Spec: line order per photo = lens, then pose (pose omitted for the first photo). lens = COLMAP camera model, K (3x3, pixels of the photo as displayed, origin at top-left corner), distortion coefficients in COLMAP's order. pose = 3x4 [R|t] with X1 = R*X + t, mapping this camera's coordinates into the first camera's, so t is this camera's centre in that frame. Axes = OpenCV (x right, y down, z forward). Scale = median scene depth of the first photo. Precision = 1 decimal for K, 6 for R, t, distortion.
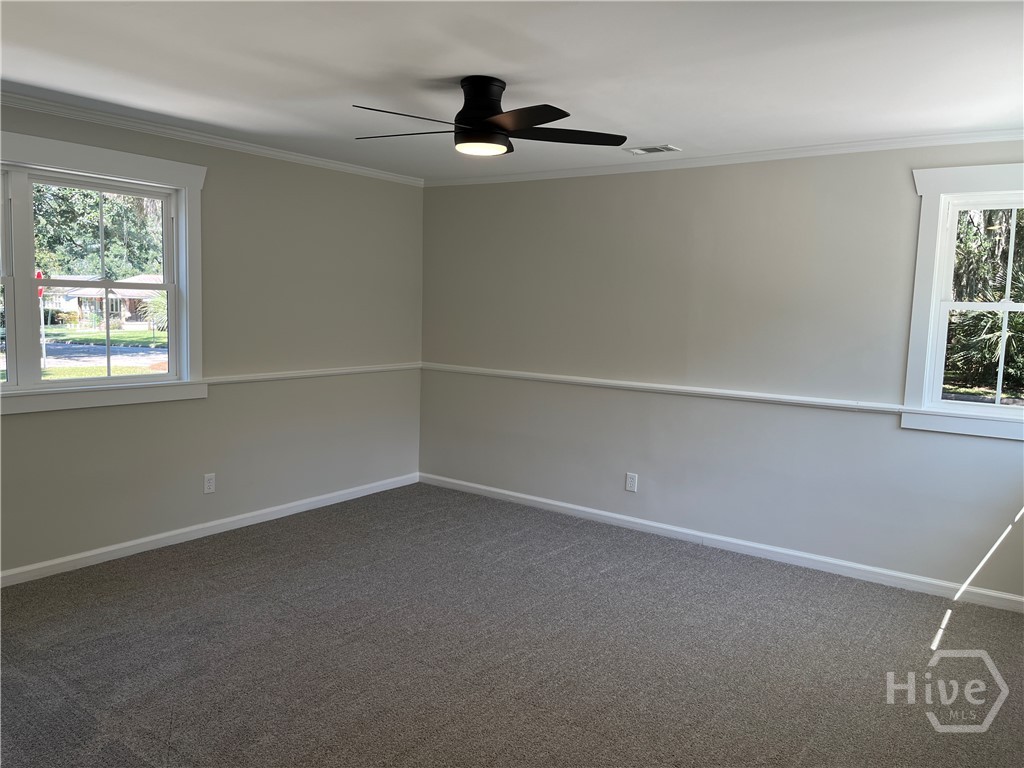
lens RADIAL K [[769.7, 0, 512.0], [0, 769.7, 384.0], [0, 0, 1]] dist [0.042400, -0.092743]
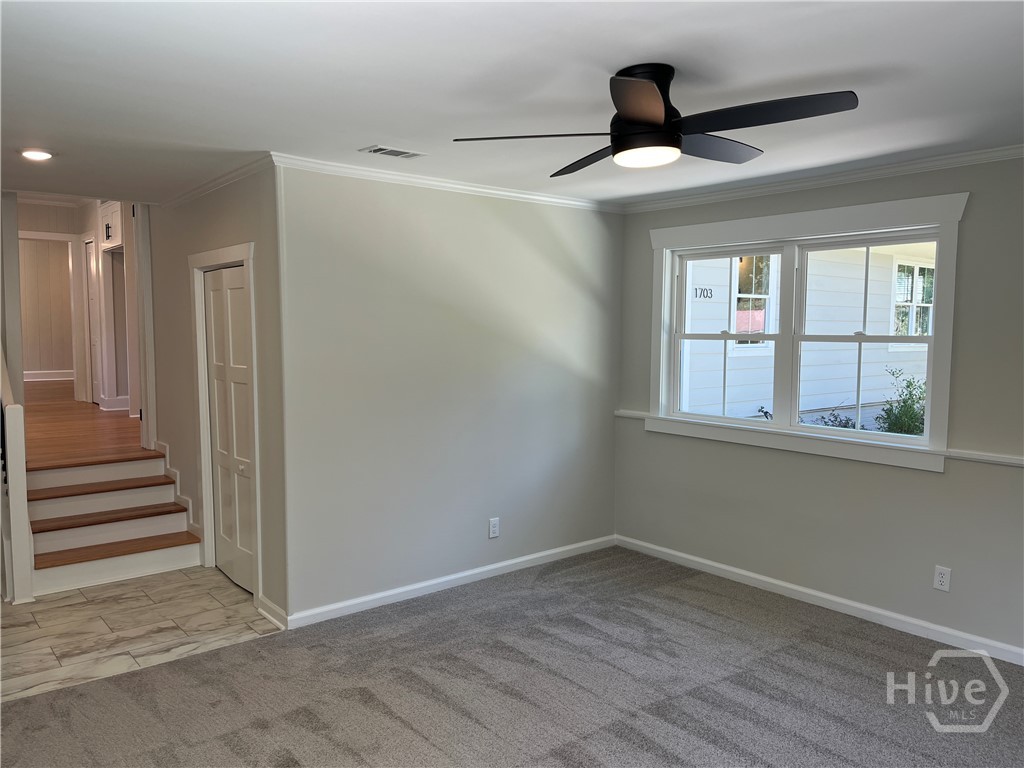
lens RADIAL K [[769.7, 0, 512.0], [0, 769.7, 384.0], [0, 0, 1]] dist [0.042400, -0.092743]
pose [[-0.266845, 0.044717, -0.962702, 0.517726], [-0.112889, 0.990596, 0.077303, -0.088439], [0.957105, 0.129307, -0.259287, 0.774436]]
